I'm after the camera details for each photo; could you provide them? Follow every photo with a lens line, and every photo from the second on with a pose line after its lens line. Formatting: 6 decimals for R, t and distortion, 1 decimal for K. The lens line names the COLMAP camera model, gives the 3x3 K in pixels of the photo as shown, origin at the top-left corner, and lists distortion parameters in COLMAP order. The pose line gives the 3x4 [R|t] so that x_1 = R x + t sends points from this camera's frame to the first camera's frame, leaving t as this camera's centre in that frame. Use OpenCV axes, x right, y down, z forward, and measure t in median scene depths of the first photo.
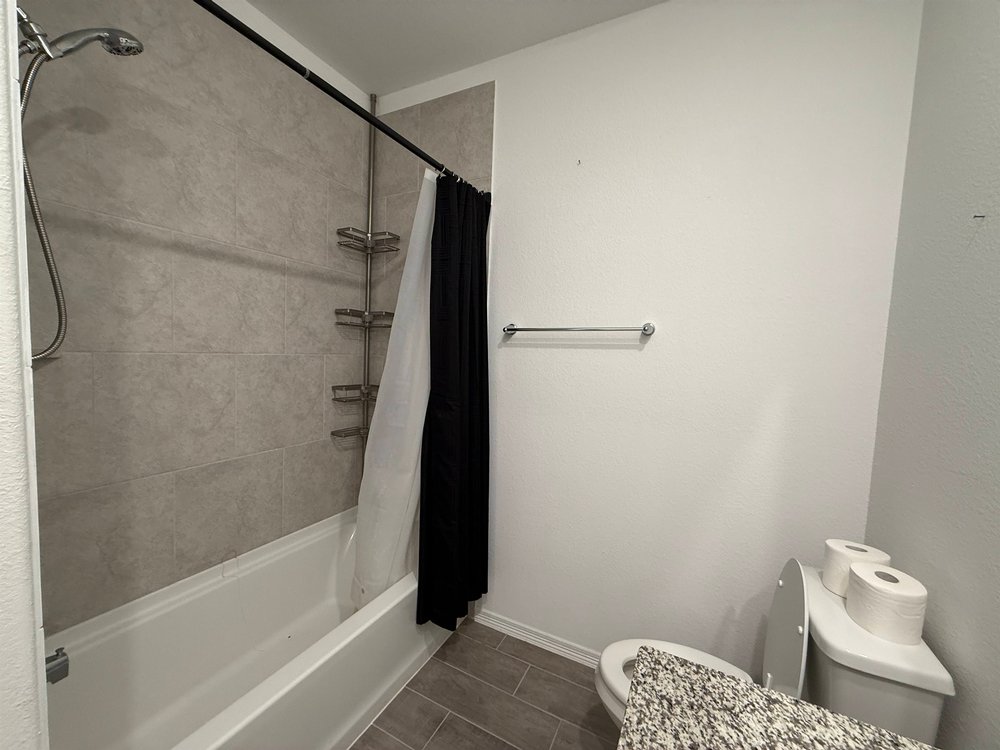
lens RADIAL K [[396.2, 0, 496.1], [0, 396.2, 378.5], [0, 0, 1]] dist [-0.002465, 0.000441]
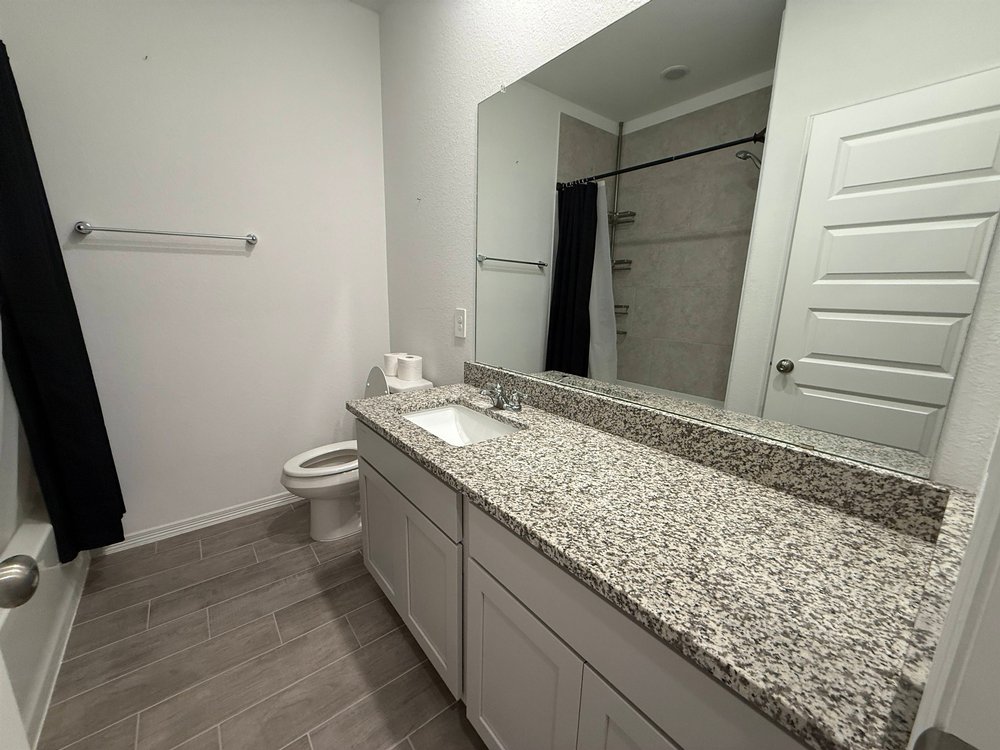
lens RADIAL K [[396.2, 0, 498.8], [0, 396.2, 375.9], [0, 0, 1]] dist [-0.002465, 0.000441]
pose [[0.397092, -0.230260, 0.888425, -0.506455], [0.067289, 0.972715, 0.222030, 0.069570], [-0.915309, -0.028385, 0.401752, -0.236912]]
